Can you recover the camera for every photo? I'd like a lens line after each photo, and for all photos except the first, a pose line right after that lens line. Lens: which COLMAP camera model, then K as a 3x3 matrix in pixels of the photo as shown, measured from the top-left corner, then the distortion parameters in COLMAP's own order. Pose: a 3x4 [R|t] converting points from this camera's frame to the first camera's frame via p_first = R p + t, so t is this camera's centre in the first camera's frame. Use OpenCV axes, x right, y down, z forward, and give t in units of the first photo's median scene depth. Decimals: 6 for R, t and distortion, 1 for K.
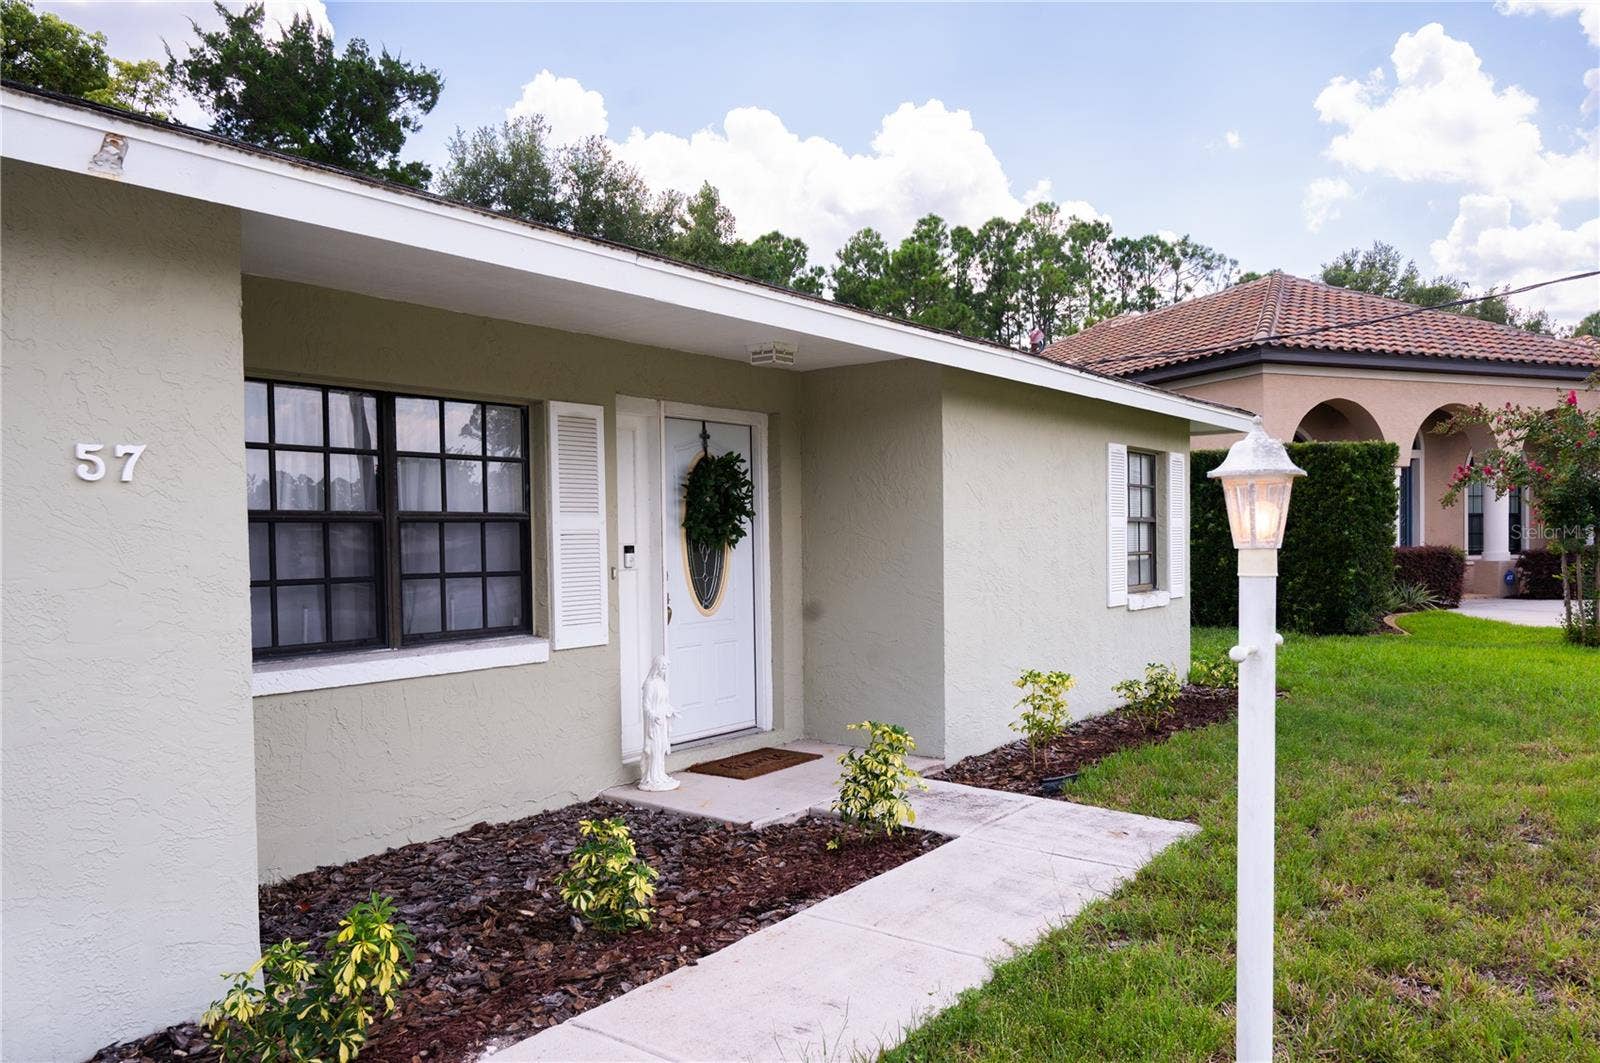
lens RADIAL K [[1142.2, 0, 799.3], [0, 1142.2, 537.2], [0, 0, 1]] dist [-0.018485, -0.001665]
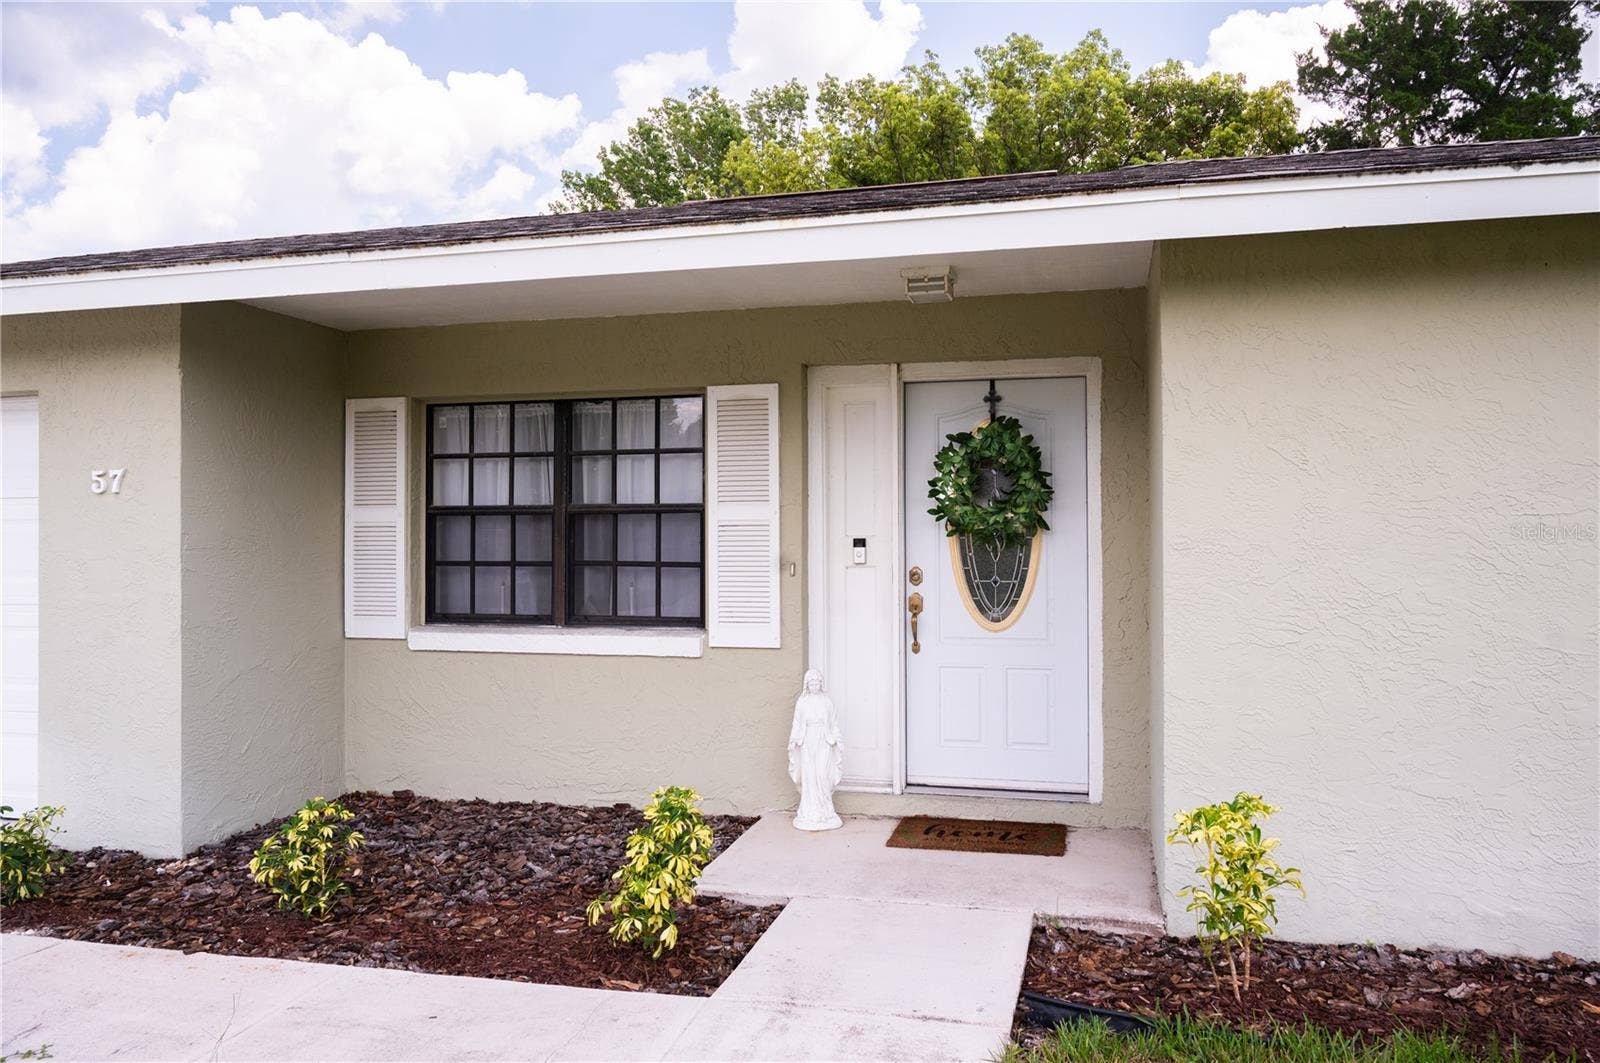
lens RADIAL K [[1036.8, 0, 796.7], [0, 1036.8, 525.6], [0, 0, 1]] dist [0.011063, 0.001165]
pose [[0.419631, 0.000101, -0.907695, 0.646246], [0.000743, 1.000000, 0.000455, -0.002901], [0.907695, -0.000865, 0.419630, 0.747153]]
